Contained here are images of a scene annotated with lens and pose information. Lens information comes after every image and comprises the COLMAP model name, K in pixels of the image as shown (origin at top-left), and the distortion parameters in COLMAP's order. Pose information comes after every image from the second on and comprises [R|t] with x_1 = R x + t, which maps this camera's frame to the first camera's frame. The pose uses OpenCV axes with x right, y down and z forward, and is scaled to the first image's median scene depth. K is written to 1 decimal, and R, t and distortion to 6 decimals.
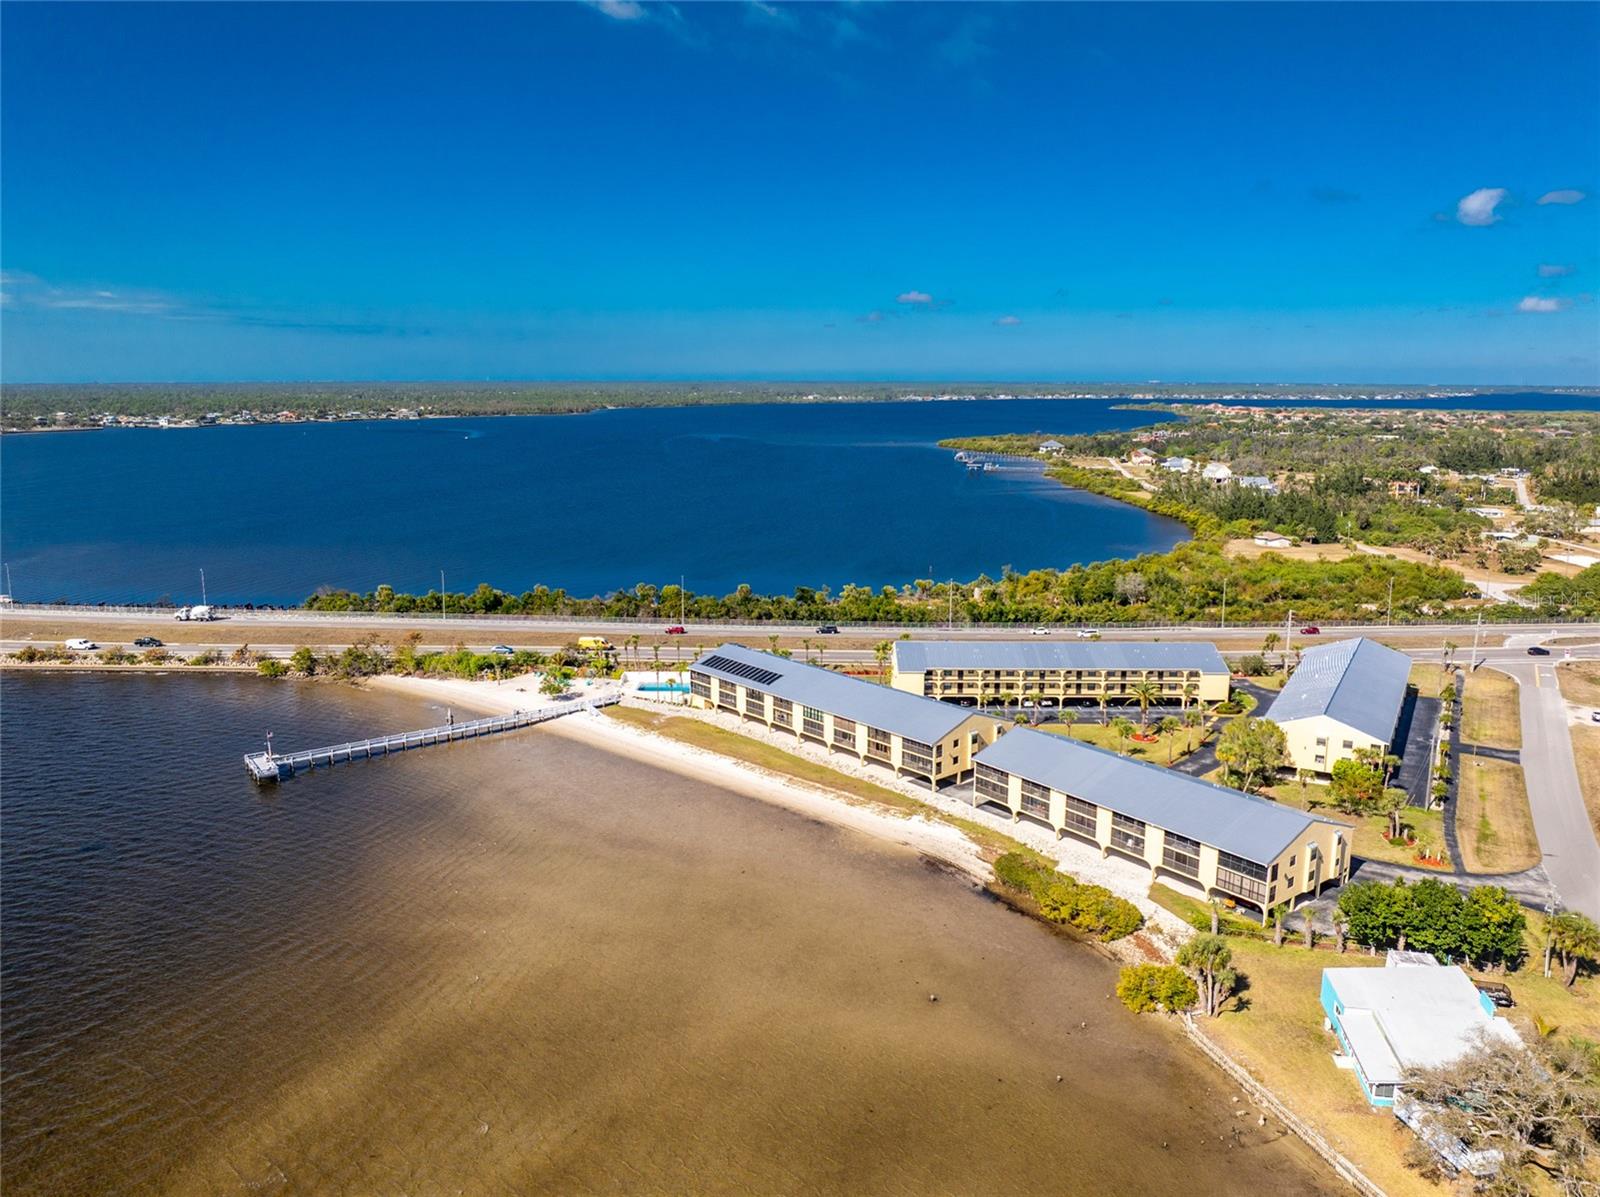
lens RADIAL K [[1147.4, 0, 800.0], [0, 1147.4, 598.5], [0, 0, 1]] dist [-0.008330, -0.052232]
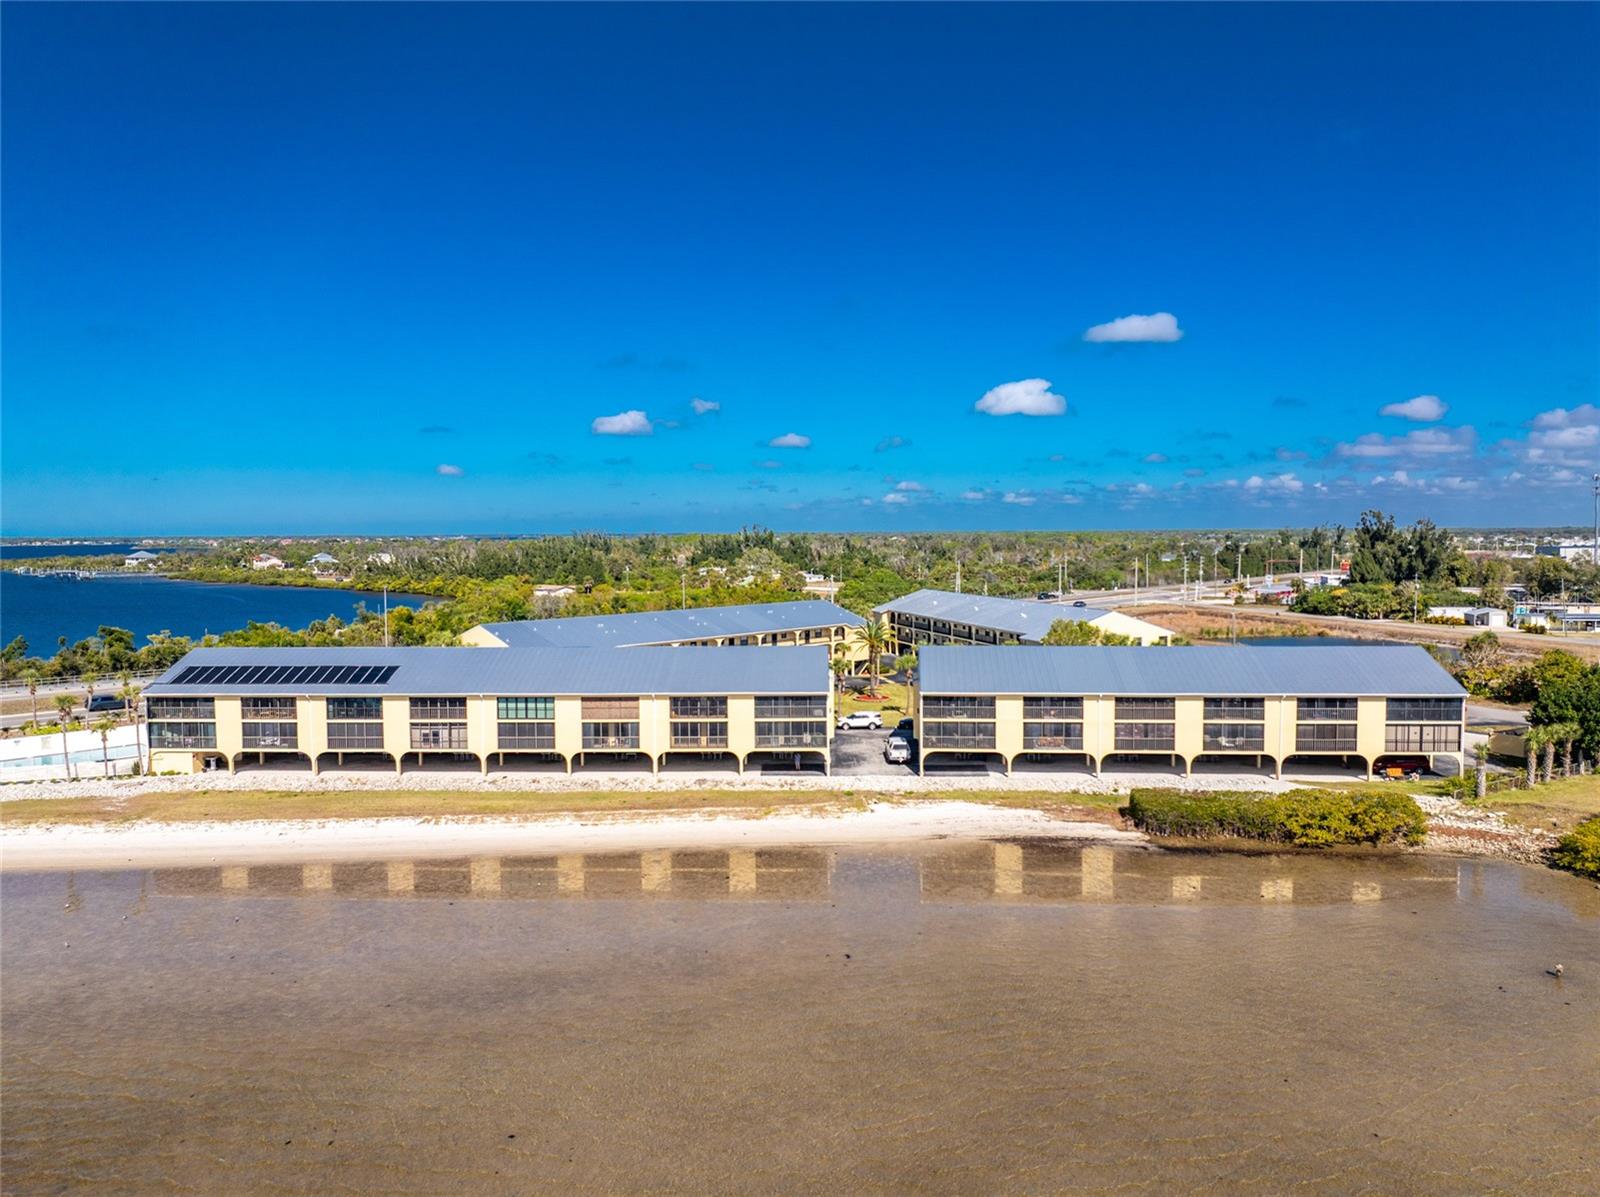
lens RADIAL K [[1127.9, 0, 800.0], [0, 1127.9, 598.5], [0, 0, 1]] dist [-0.032155, -0.009298]
pose [[0.670876, -0.047943, 0.740018, -0.230654], [0.144953, 0.987136, -0.067457, 0.083016], [-0.727265, 0.152523, 0.669195, 0.435941]]
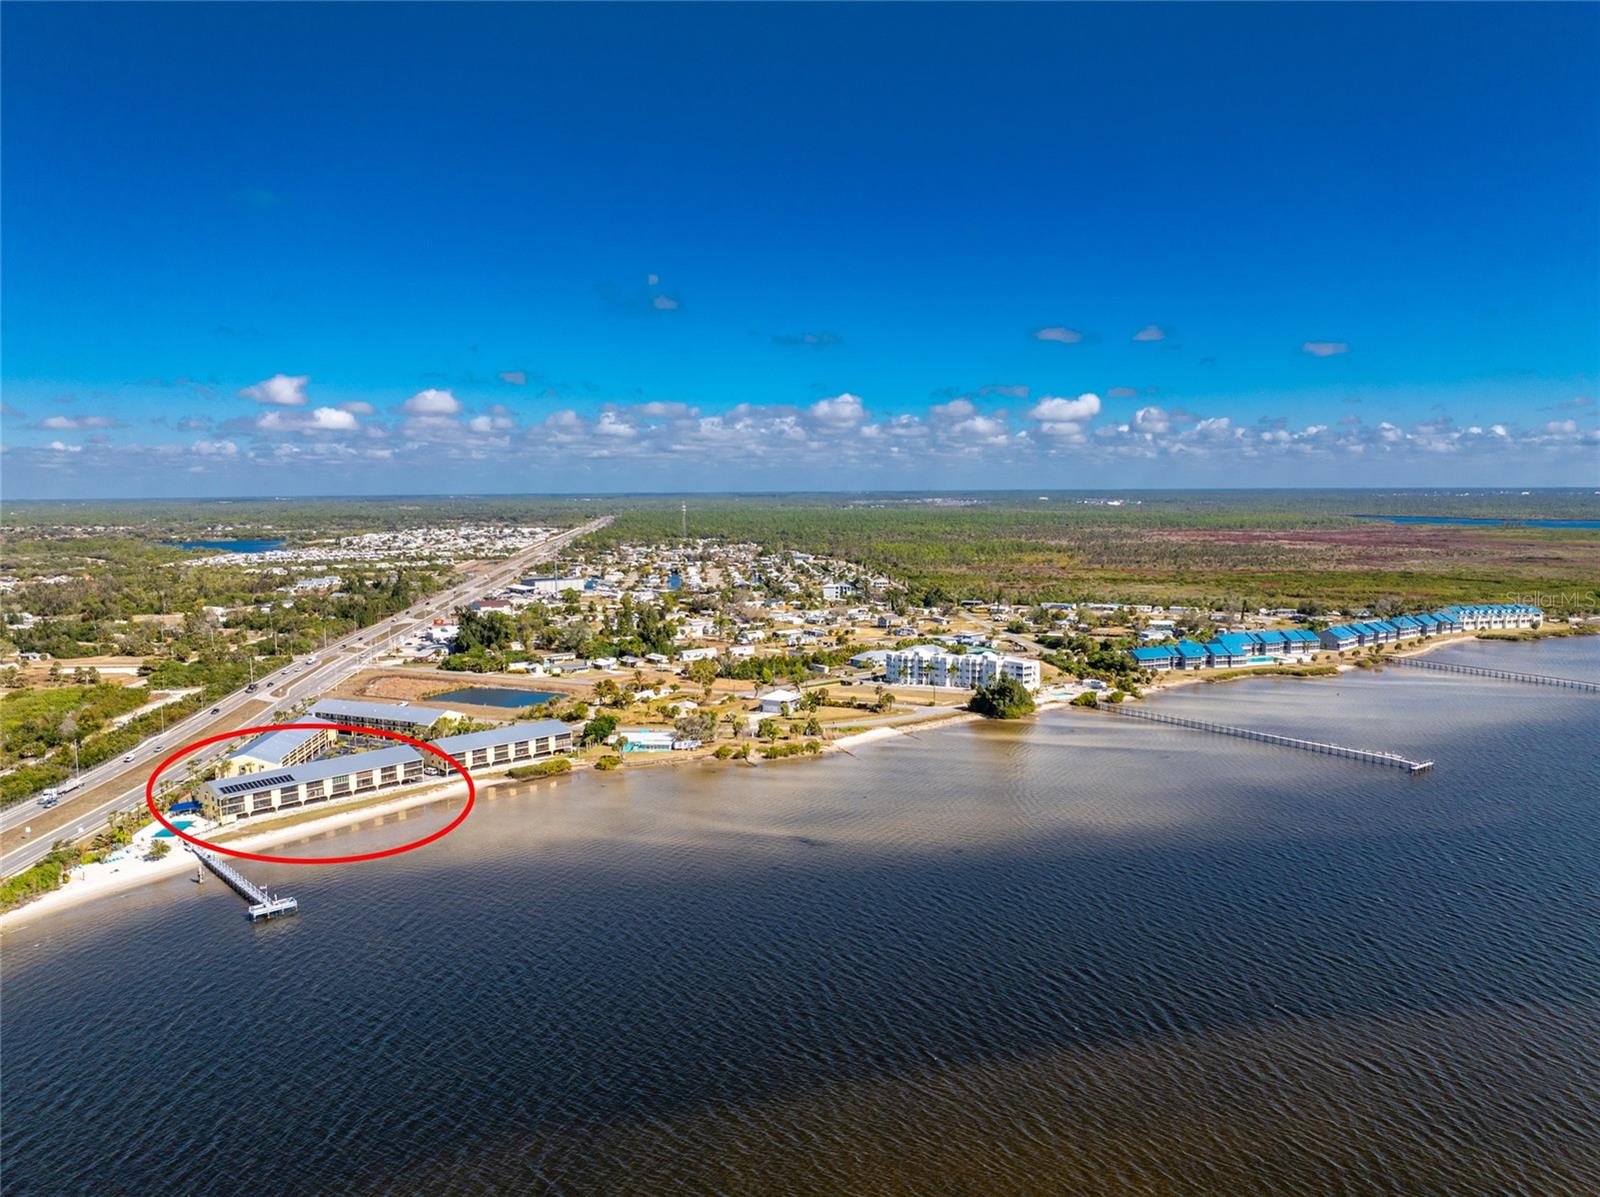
lens RADIAL K [[1148.0, 0, 800.0], [0, 1148.0, 598.5], [0, 0, 1]] dist [-0.031637, -0.001442]
pose [[-0.123199, -0.099585, 0.987373, -1.438021], [0.192224, 0.973714, 0.122192, -0.202050], [-0.973587, 0.204851, -0.100818, 0.339103]]
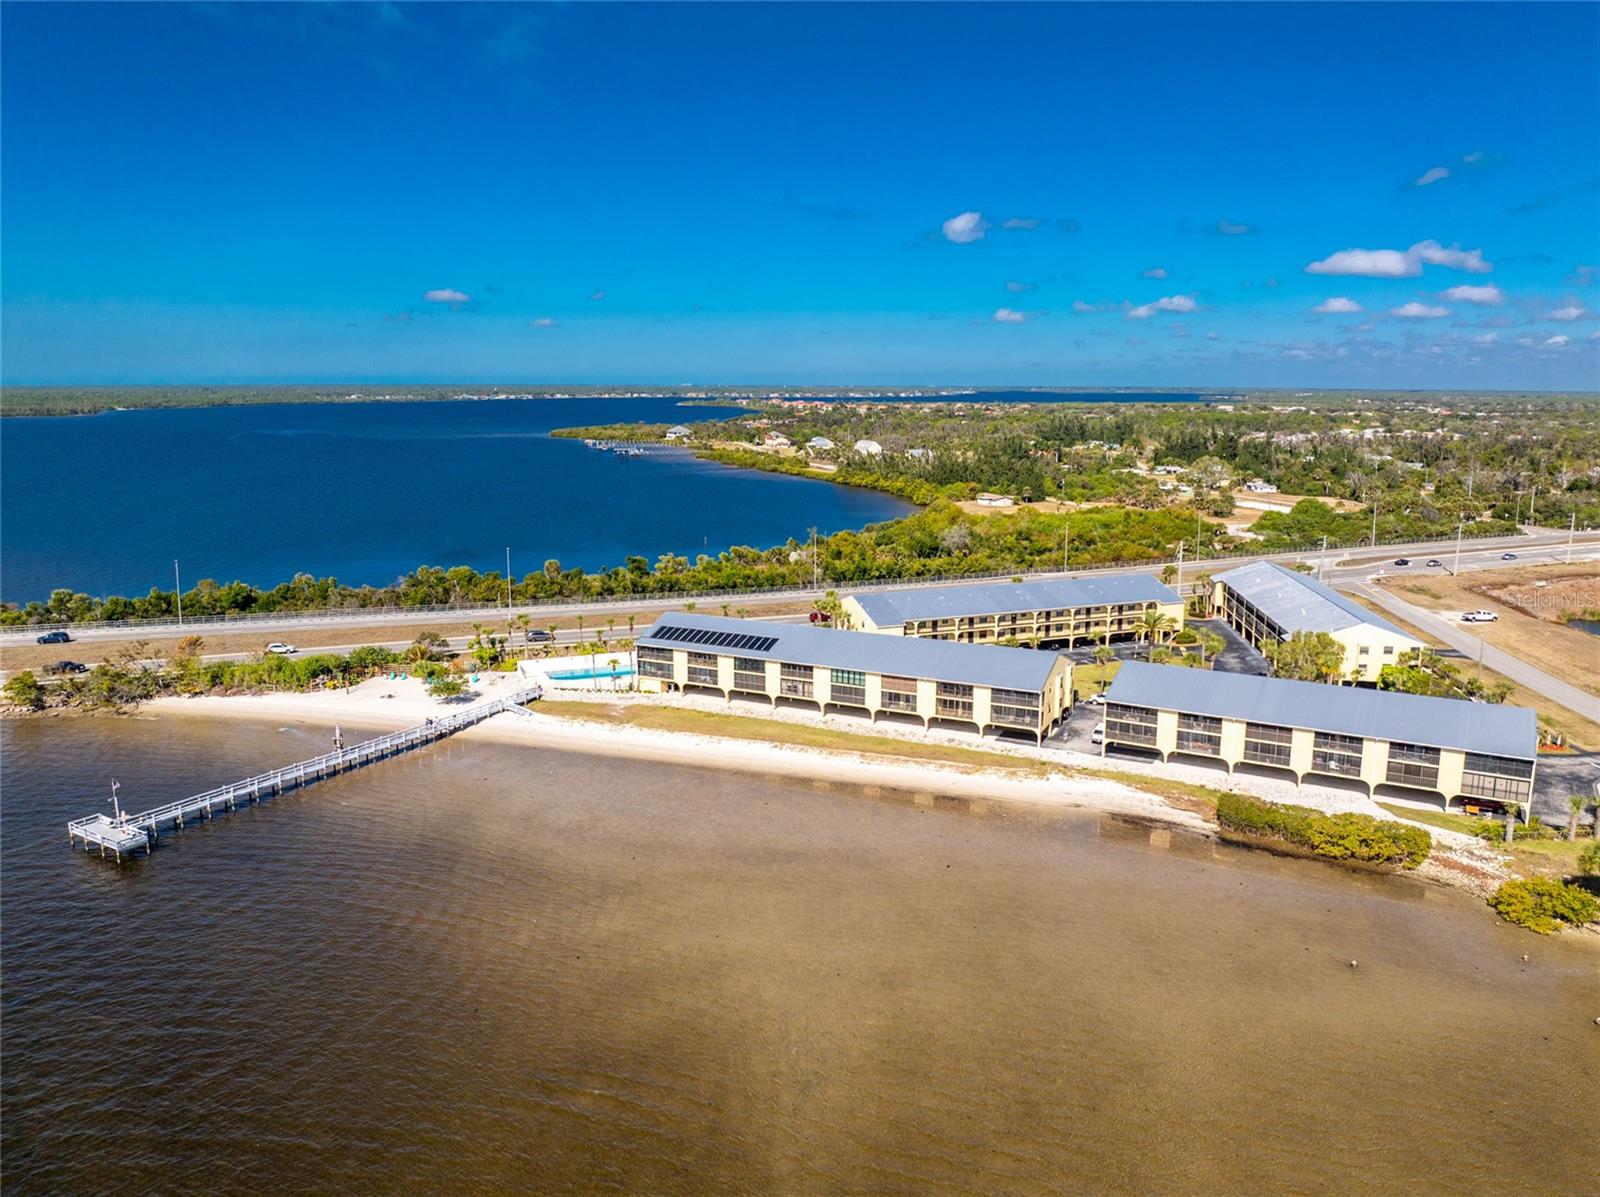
lens RADIAL K [[1147.4, 0, 800.0], [0, 1147.4, 598.5], [0, 0, 1]] dist [-0.008330, -0.052232]
pose [[0.922194, -0.068714, 0.380574, -0.265386], [0.070080, 0.997488, 0.010284, 0.025966], [-0.380325, 0.017186, 0.924693, 0.194298]]
